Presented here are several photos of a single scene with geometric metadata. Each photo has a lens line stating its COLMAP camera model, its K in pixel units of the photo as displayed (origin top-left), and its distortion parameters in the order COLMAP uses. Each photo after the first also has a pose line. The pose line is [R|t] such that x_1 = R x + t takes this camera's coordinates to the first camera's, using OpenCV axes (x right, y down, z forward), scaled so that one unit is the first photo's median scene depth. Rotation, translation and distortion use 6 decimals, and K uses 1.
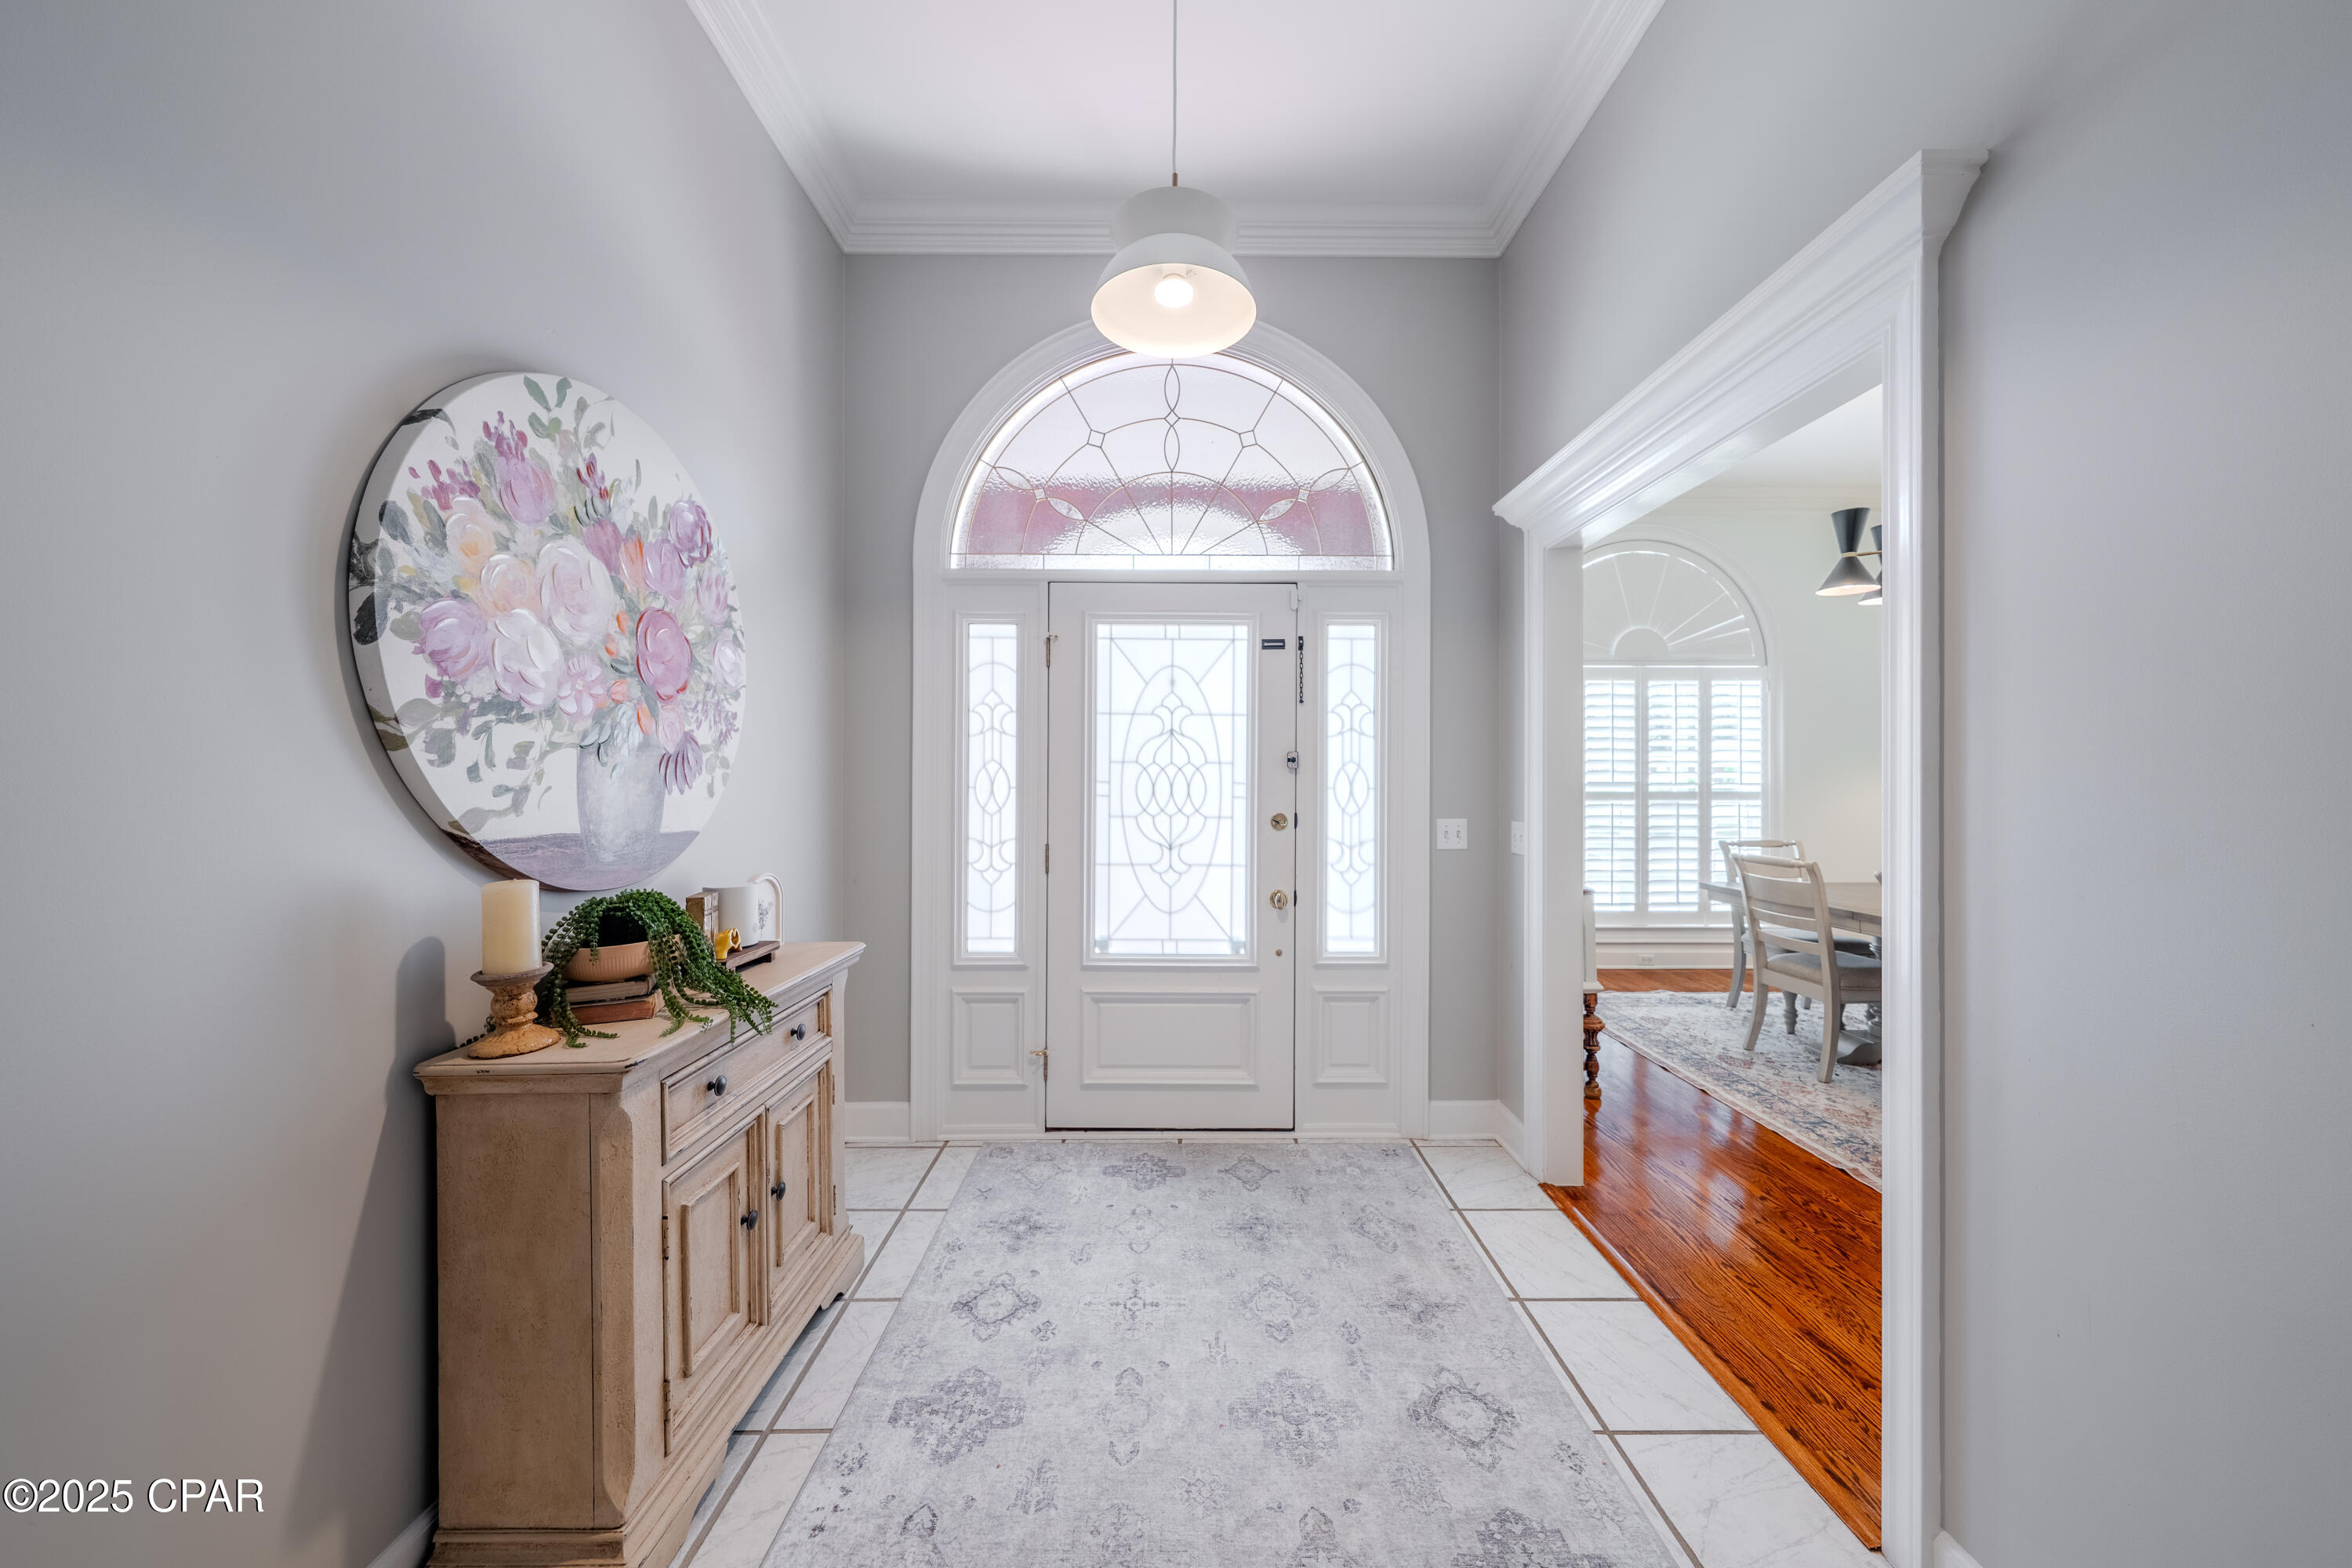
lens RADIAL K [[801.3, 0, 1175.1], [0, 801.3, 780.7], [0, 0, 1]] dist [0.001003, 0.000240]
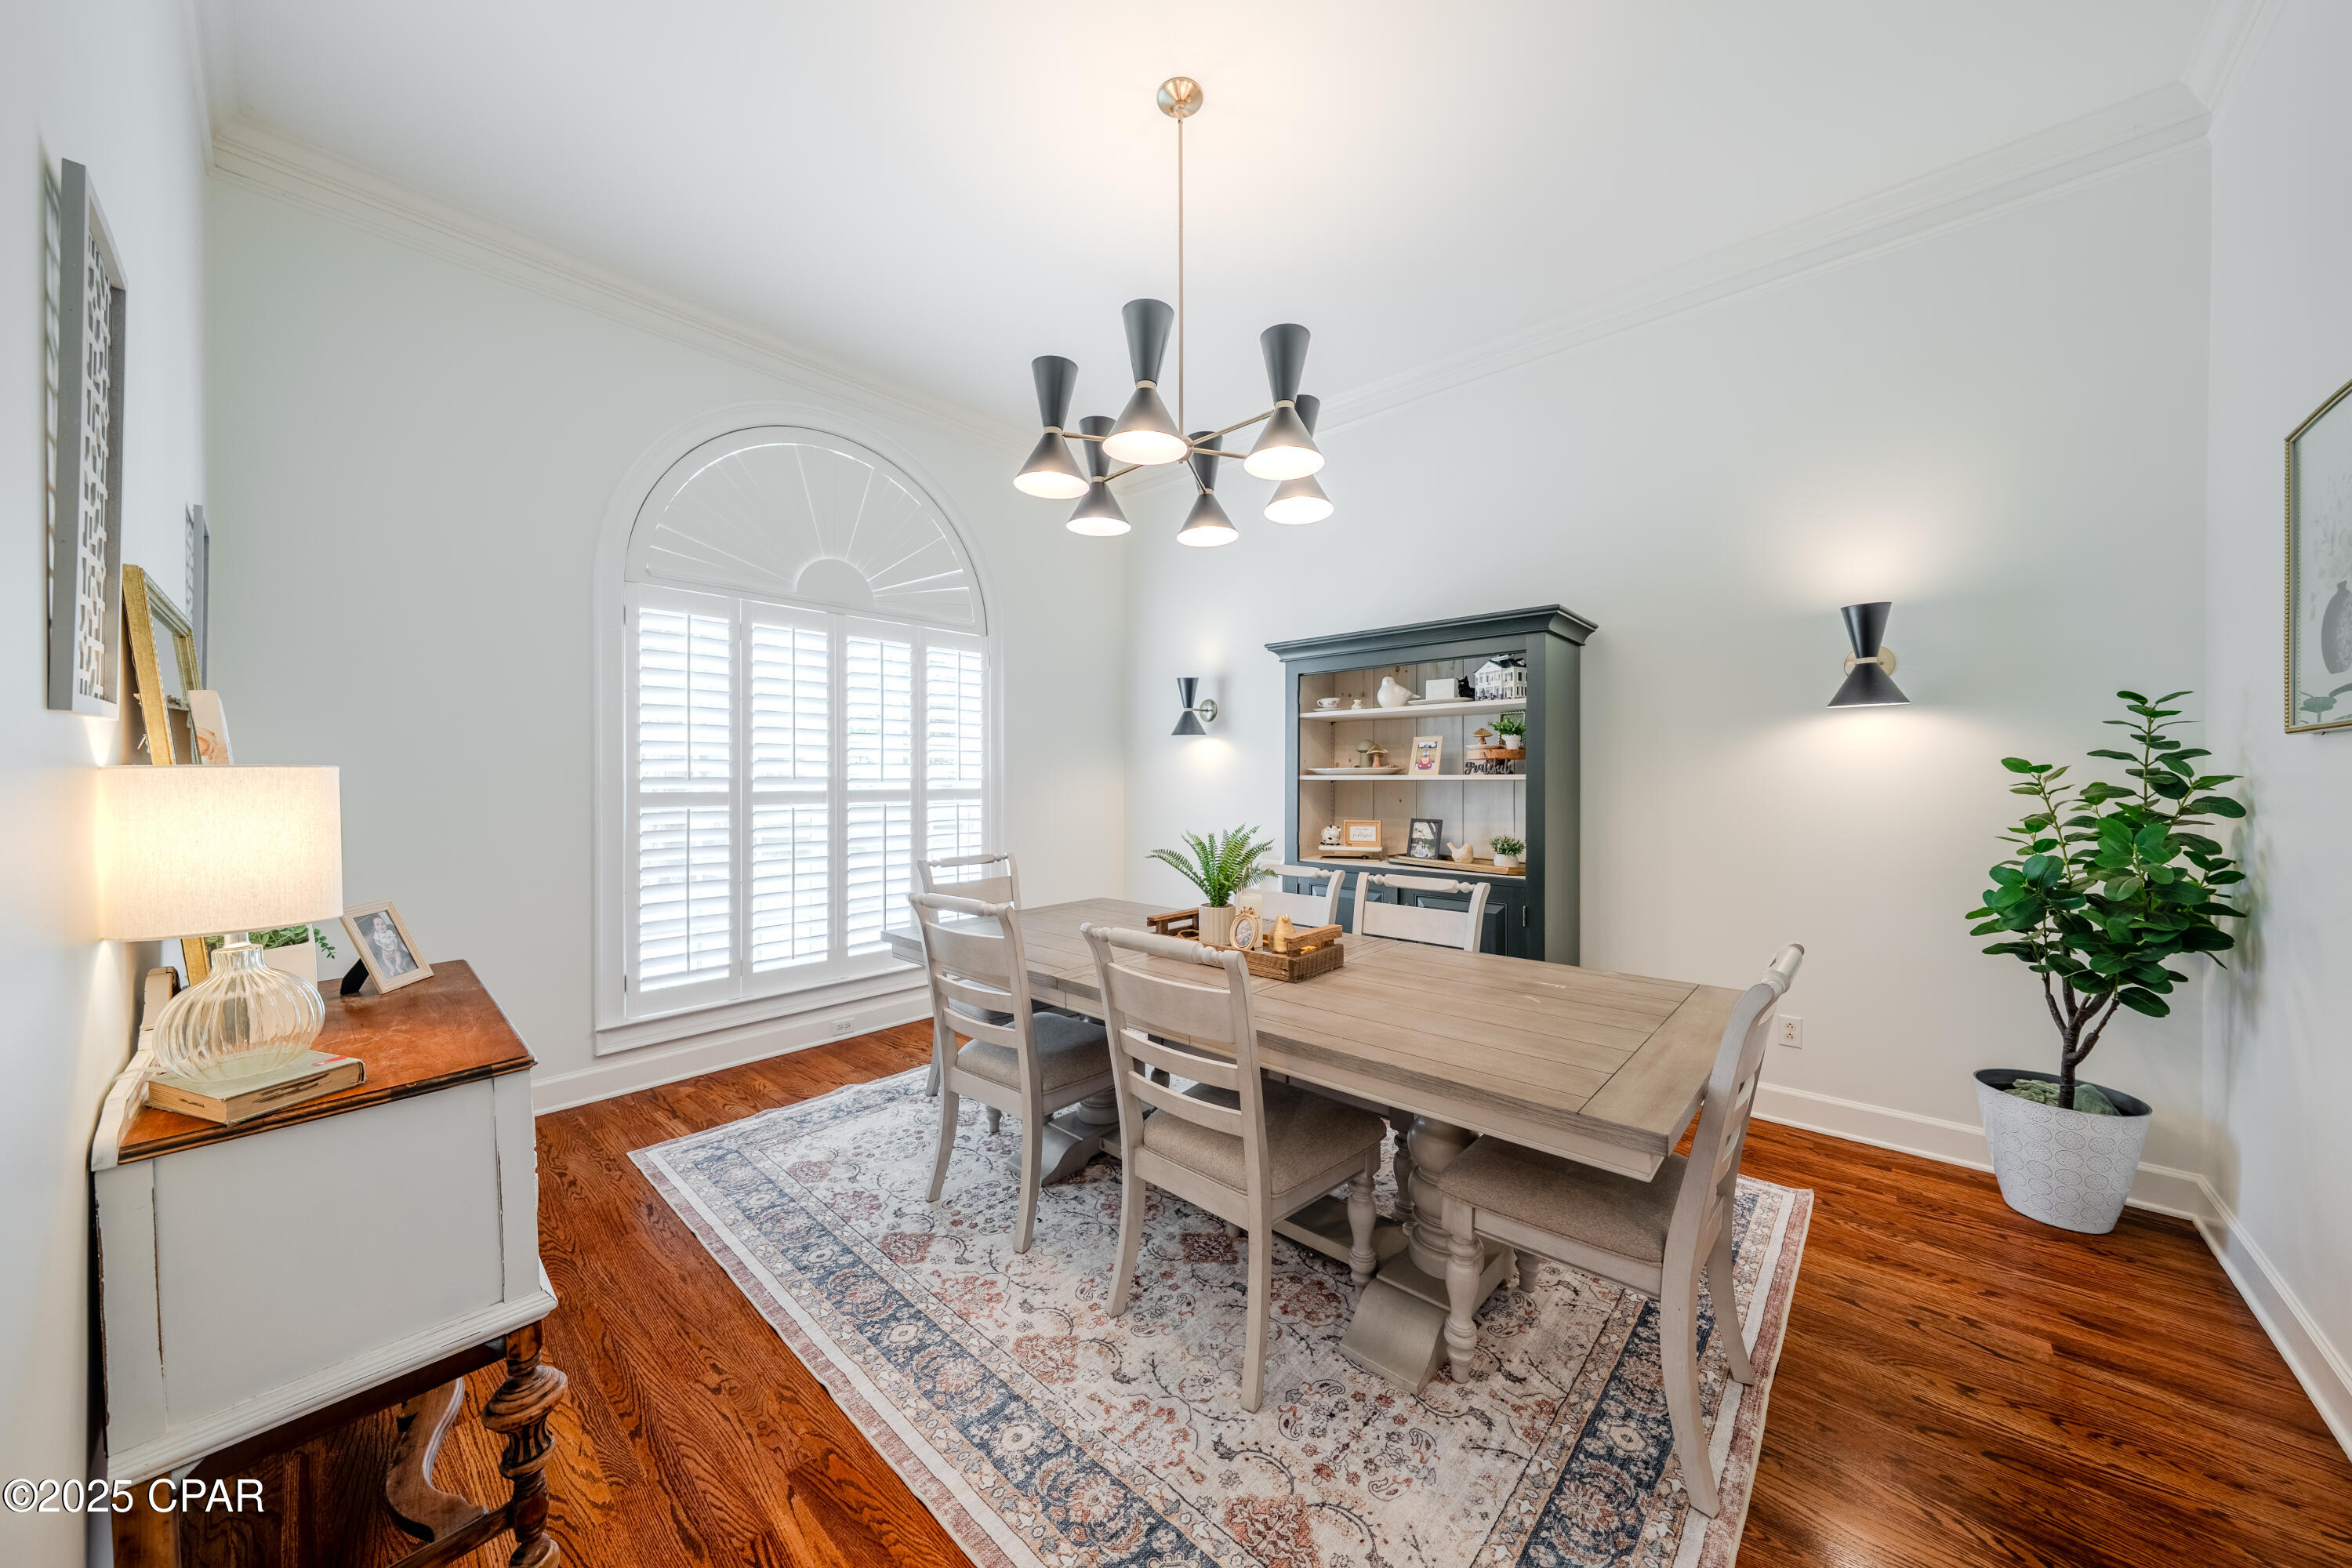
lens RADIAL K [[799.1, 0, 1168.3], [0, 799.1, 767.7], [0, 0, 1]] dist [0.000378, 0.000067]
pose [[0.685721, 0.005705, 0.727842, 0.389081], [0.003105, 0.999937, -0.010763, 0.002933], [-0.727858, 0.009641, 0.685660, 0.437618]]
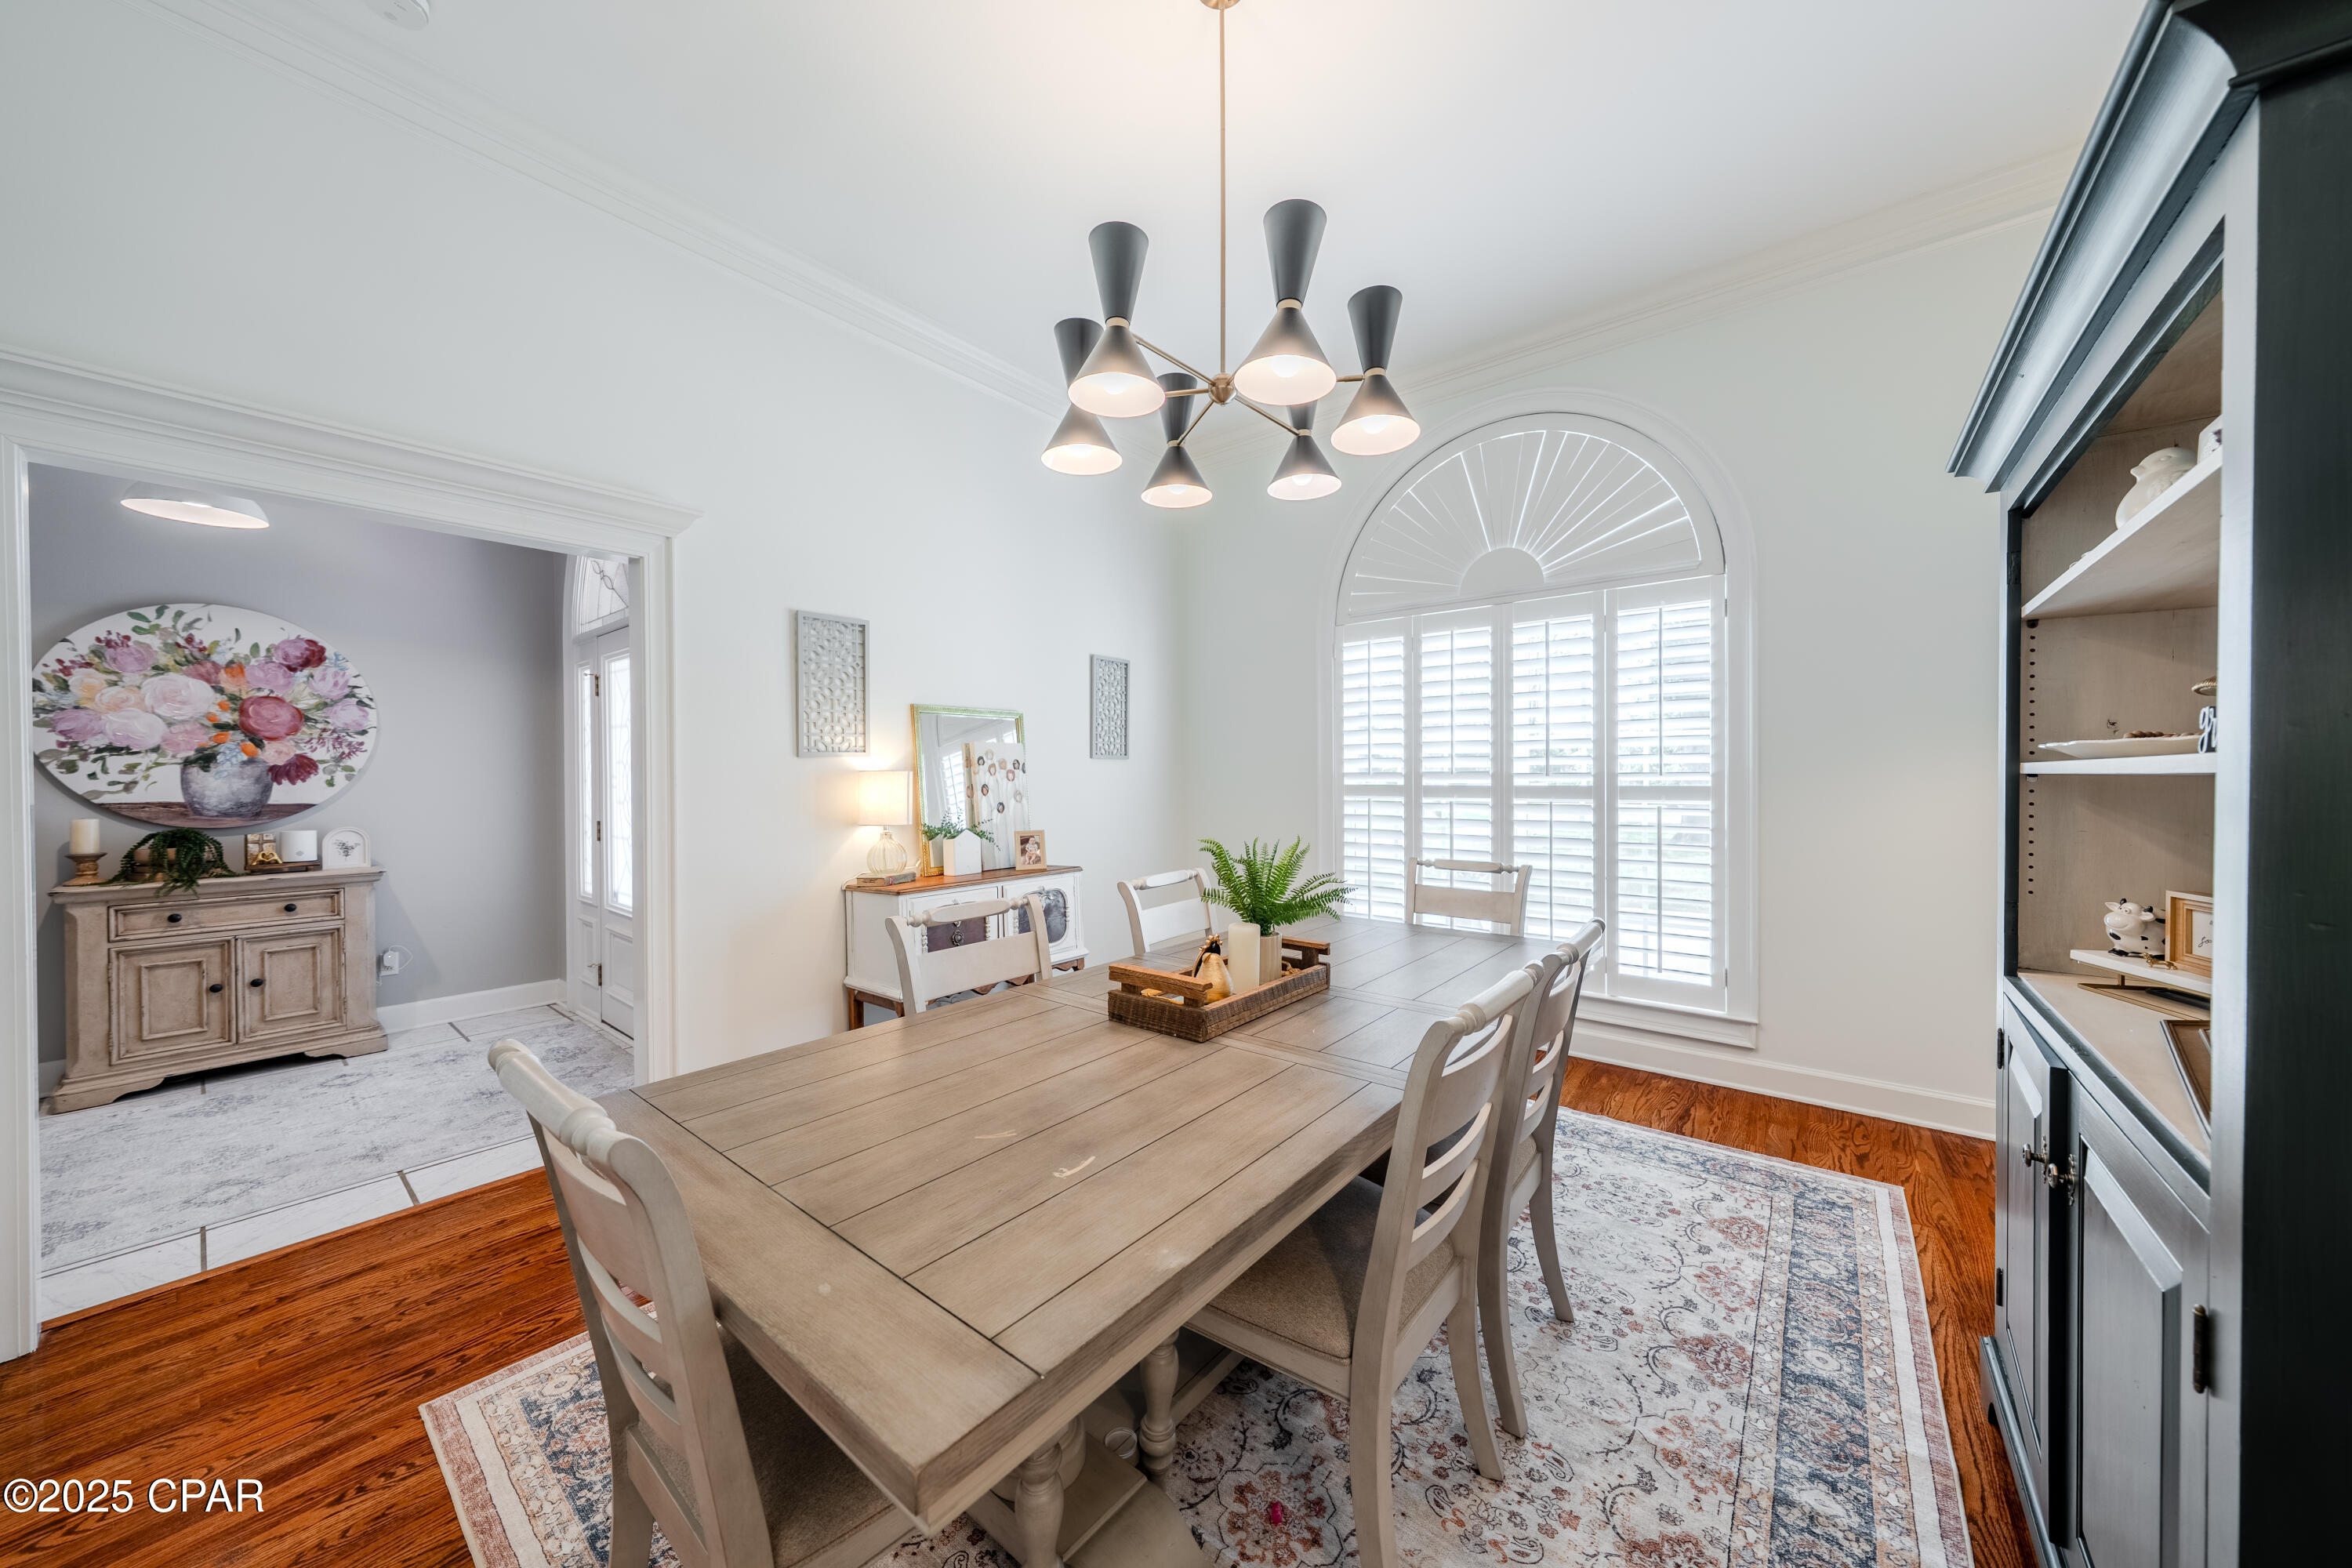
lens RADIAL K [[789.9, 0, 1180.9], [0, 789.9, 782.0], [0, 0, 1]] dist [0.000055, 0.000000]
pose [[0.774036, -0.000672, -0.633142, 1.162941], [0.007178, 0.999944, 0.007714, 0.004844], [0.633101, -0.010515, 0.773998, 0.427449]]
